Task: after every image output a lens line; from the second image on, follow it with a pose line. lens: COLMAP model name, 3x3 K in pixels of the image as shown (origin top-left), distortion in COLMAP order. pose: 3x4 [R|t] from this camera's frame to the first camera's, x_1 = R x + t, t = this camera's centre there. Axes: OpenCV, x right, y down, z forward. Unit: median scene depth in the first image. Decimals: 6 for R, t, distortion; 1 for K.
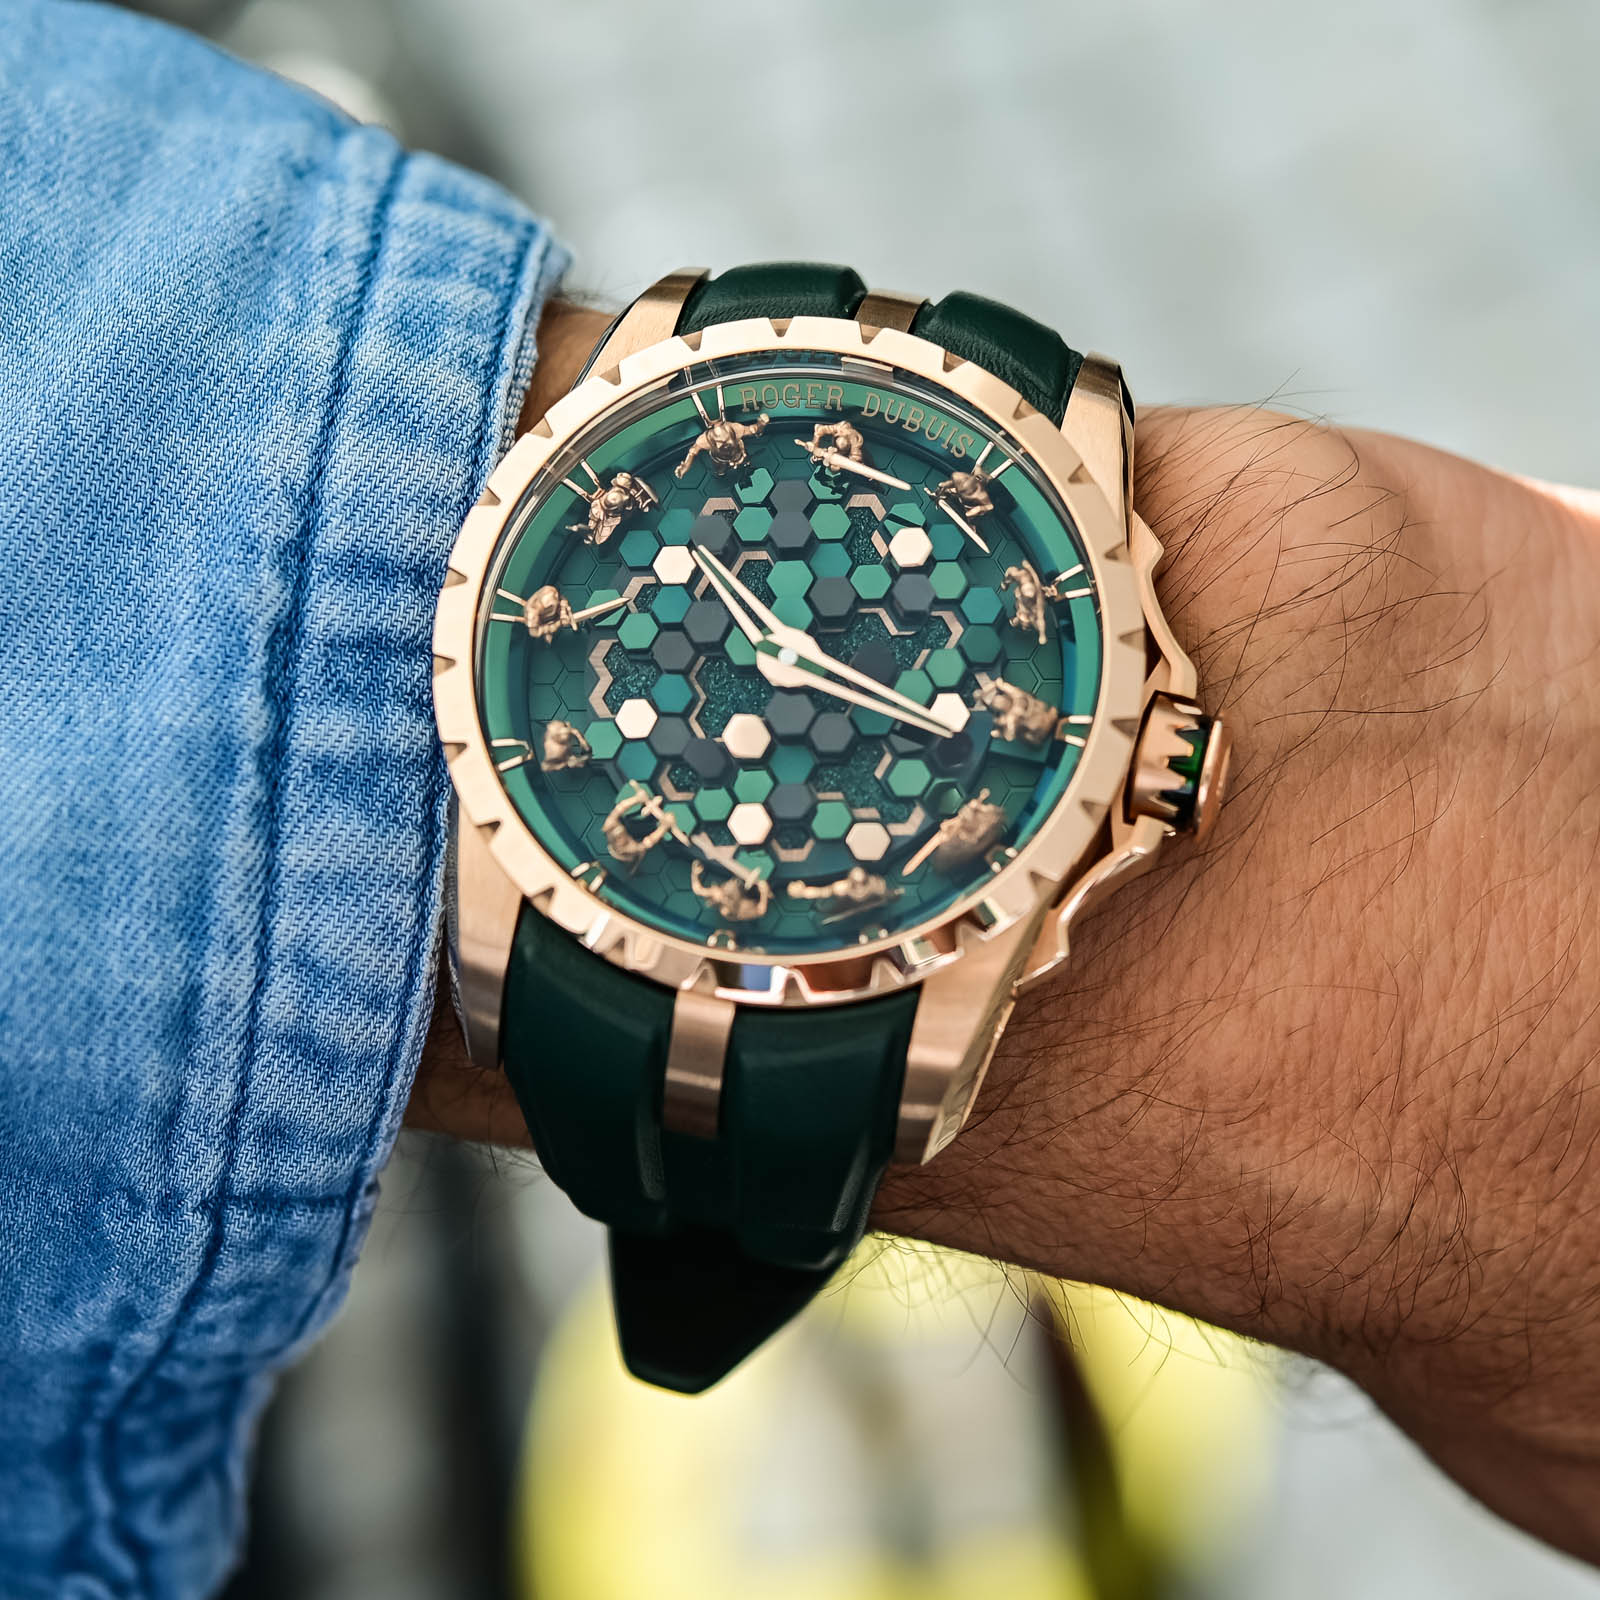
lens RADIAL K [[5597.2, 0, 804.2], [0, 5597.2, 804.6], [0, 0, 1]] dist [0.018687, 0.000000]
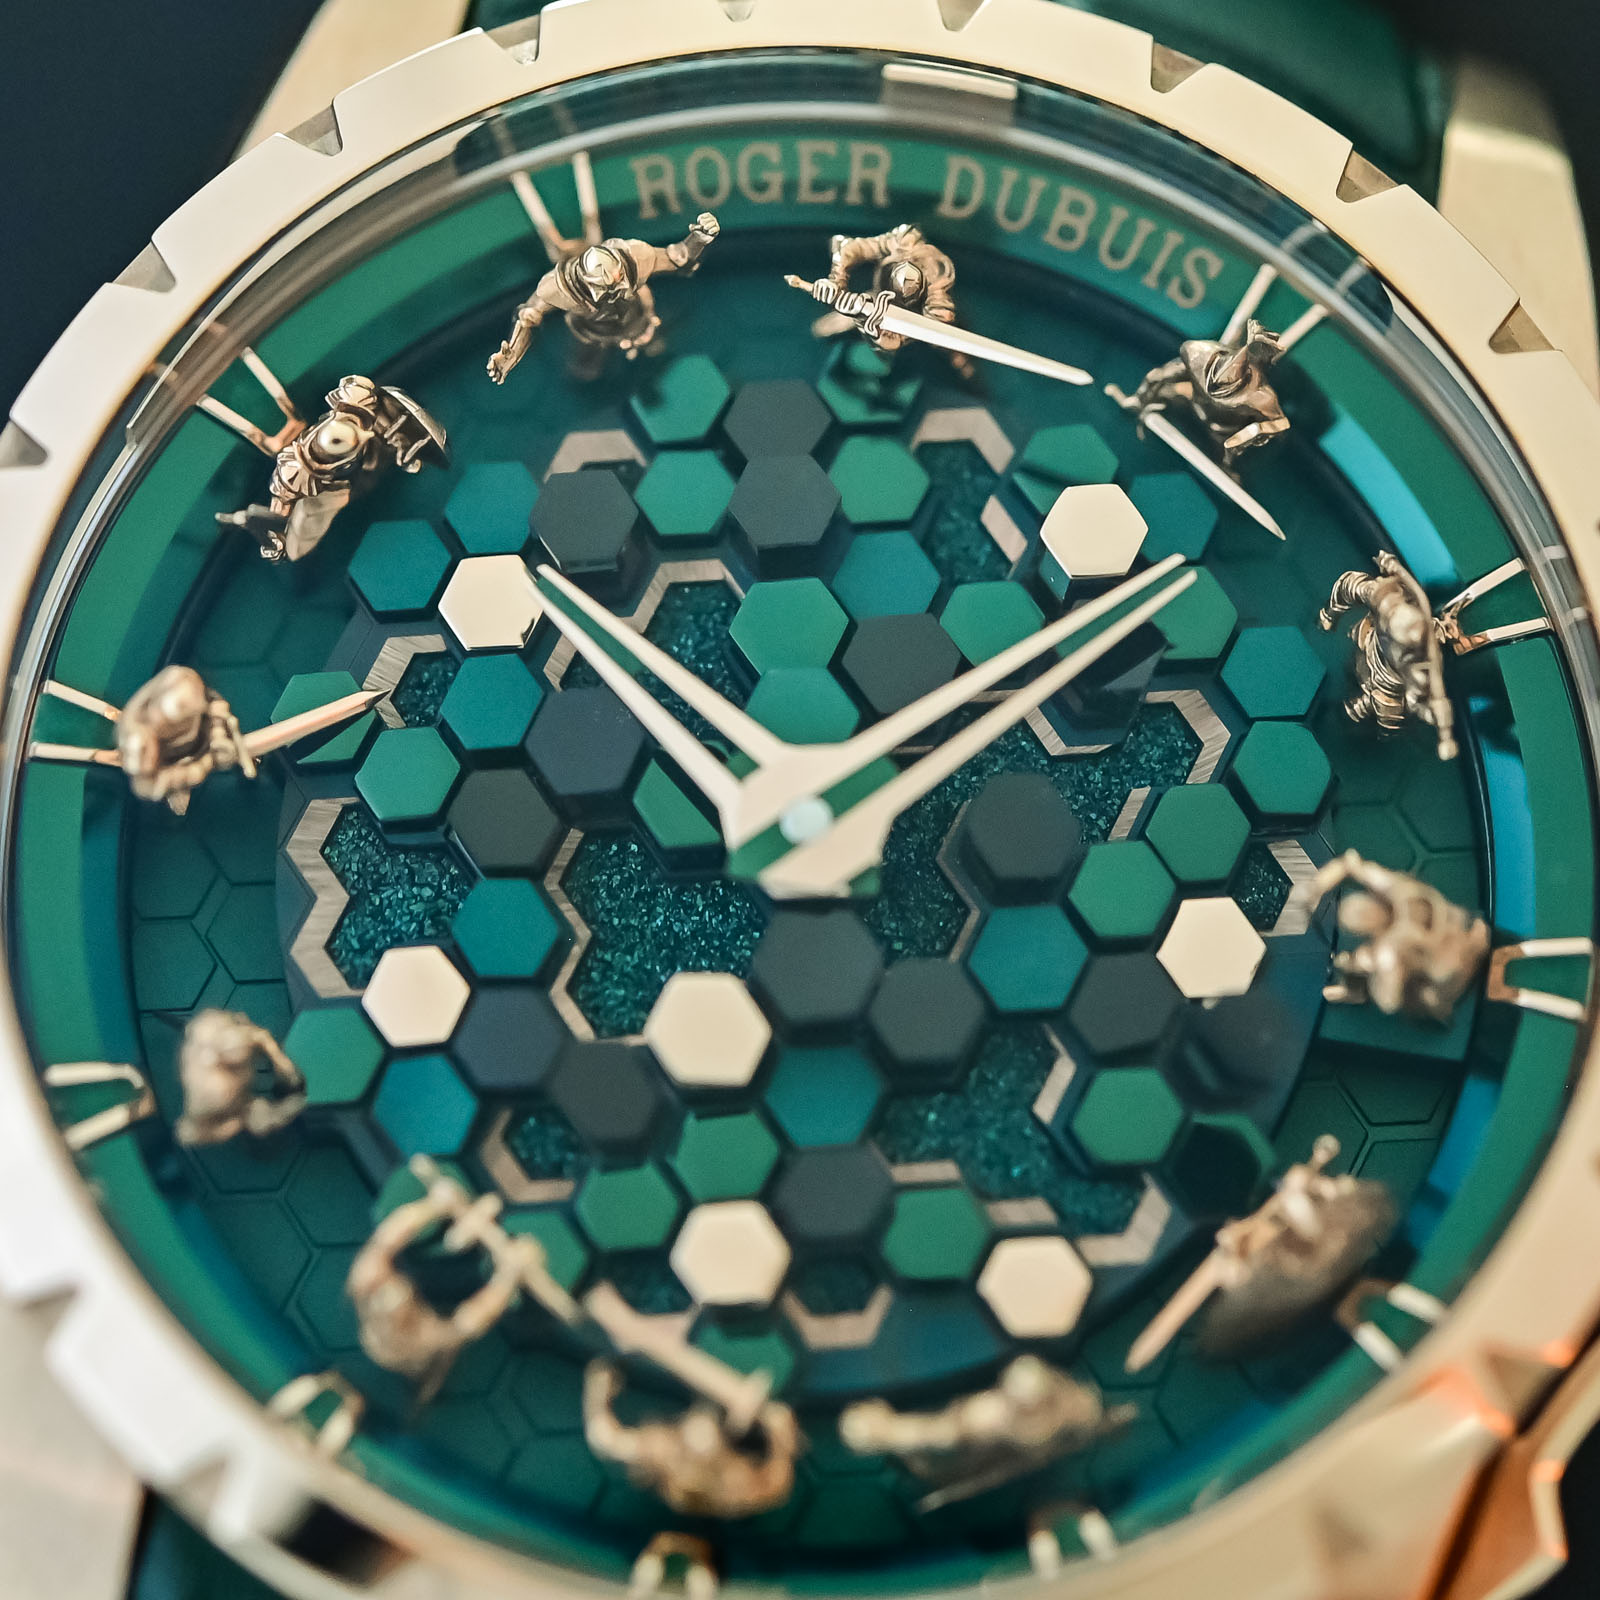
lens RADIAL K [[5597.2, 0, 807.6], [0, 5597.2, 787.7], [0, 0, 1]] dist [0.018687, 0.000000]
pose [[0.995115, -0.041454, 0.089593, -0.037244], [0.045267, 0.998135, -0.040958, -0.012626], [-0.087728, 0.044814, 0.995136, 0.608066]]
